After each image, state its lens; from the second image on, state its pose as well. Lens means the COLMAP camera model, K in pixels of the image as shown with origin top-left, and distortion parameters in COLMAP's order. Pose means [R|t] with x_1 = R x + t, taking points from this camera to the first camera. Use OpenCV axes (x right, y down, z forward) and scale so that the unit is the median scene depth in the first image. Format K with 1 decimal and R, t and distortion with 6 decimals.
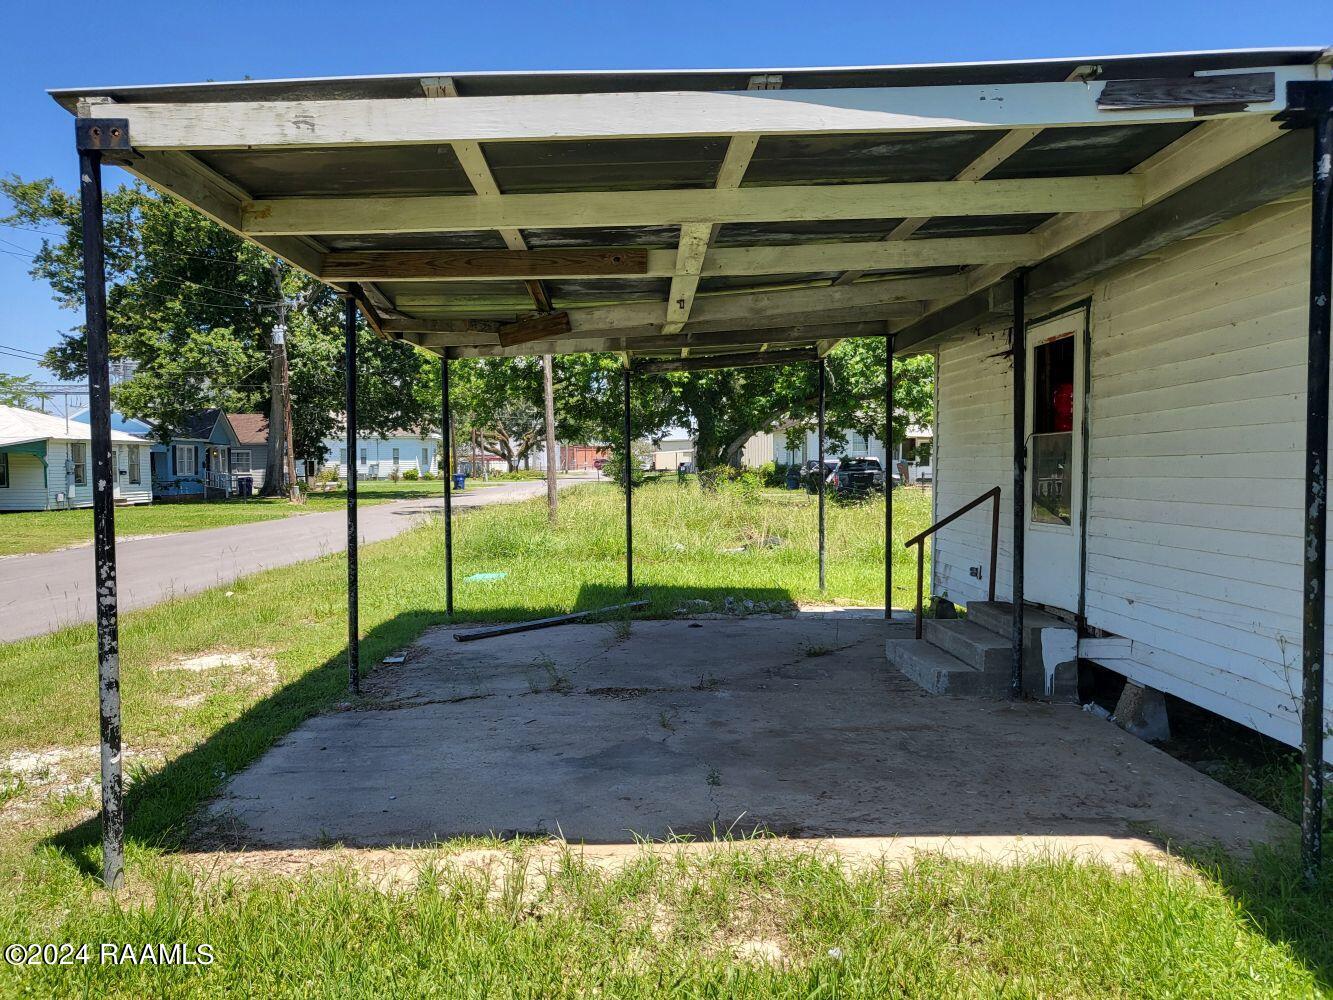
lens RADIAL K [[1048.8, 0, 648.8], [0, 1048.8, 510.7], [0, 0, 1]] dist [0.004892, 0.041361]
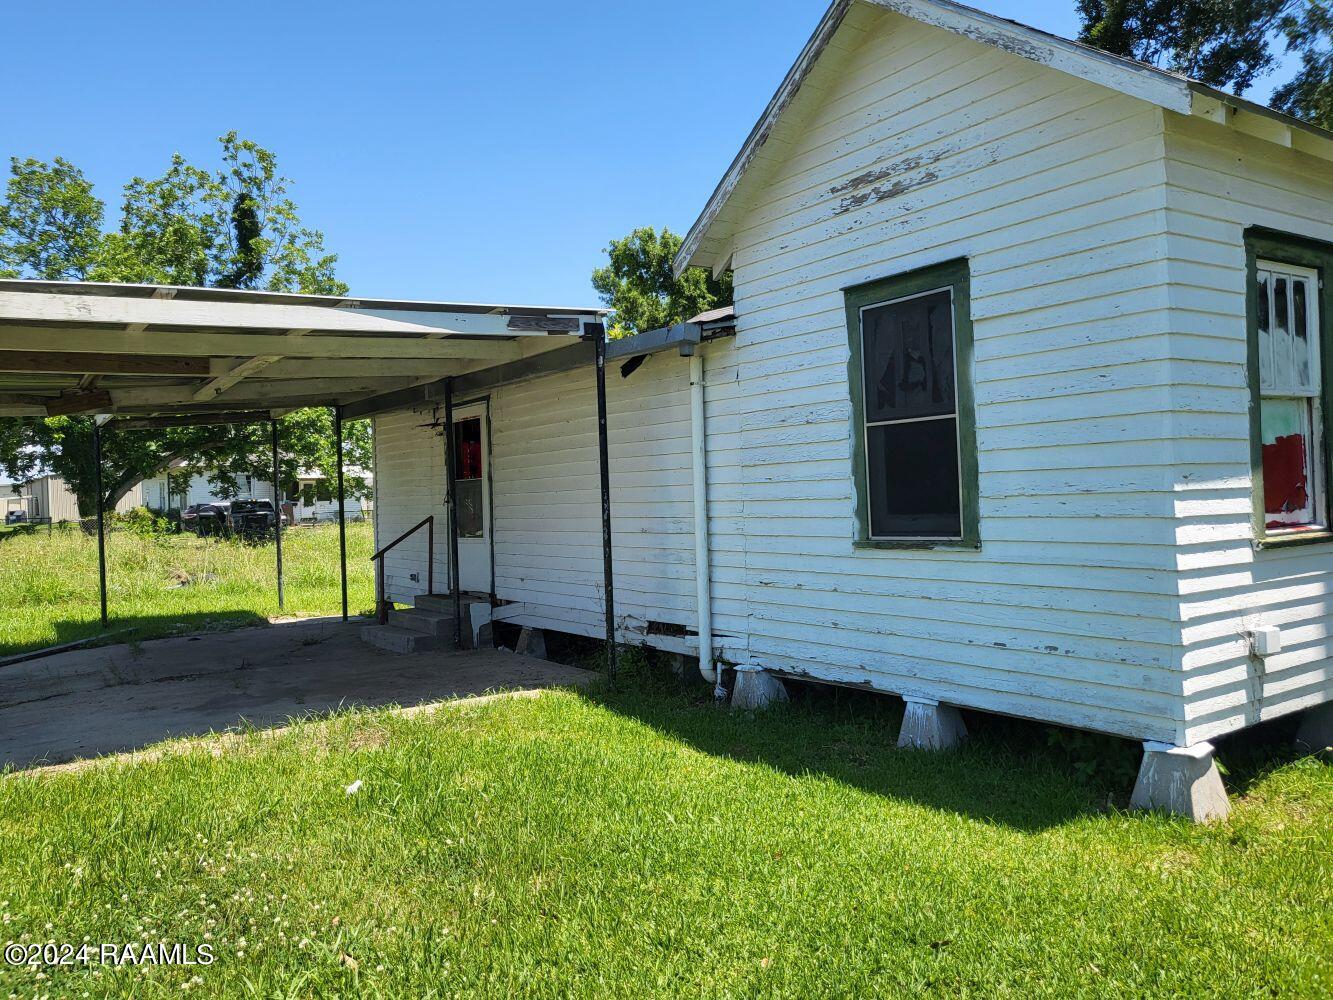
lens RADIAL K [[1048.8, 0, 658.4], [0, 1048.8, 481.8], [0, 0, 1]] dist [0.004892, 0.041361]
pose [[0.827588, -0.018047, 0.561046, -0.188909], [0.054587, 0.997333, -0.048440, 0.015013], [-0.558675, 0.070714, 0.826366, -0.326519]]
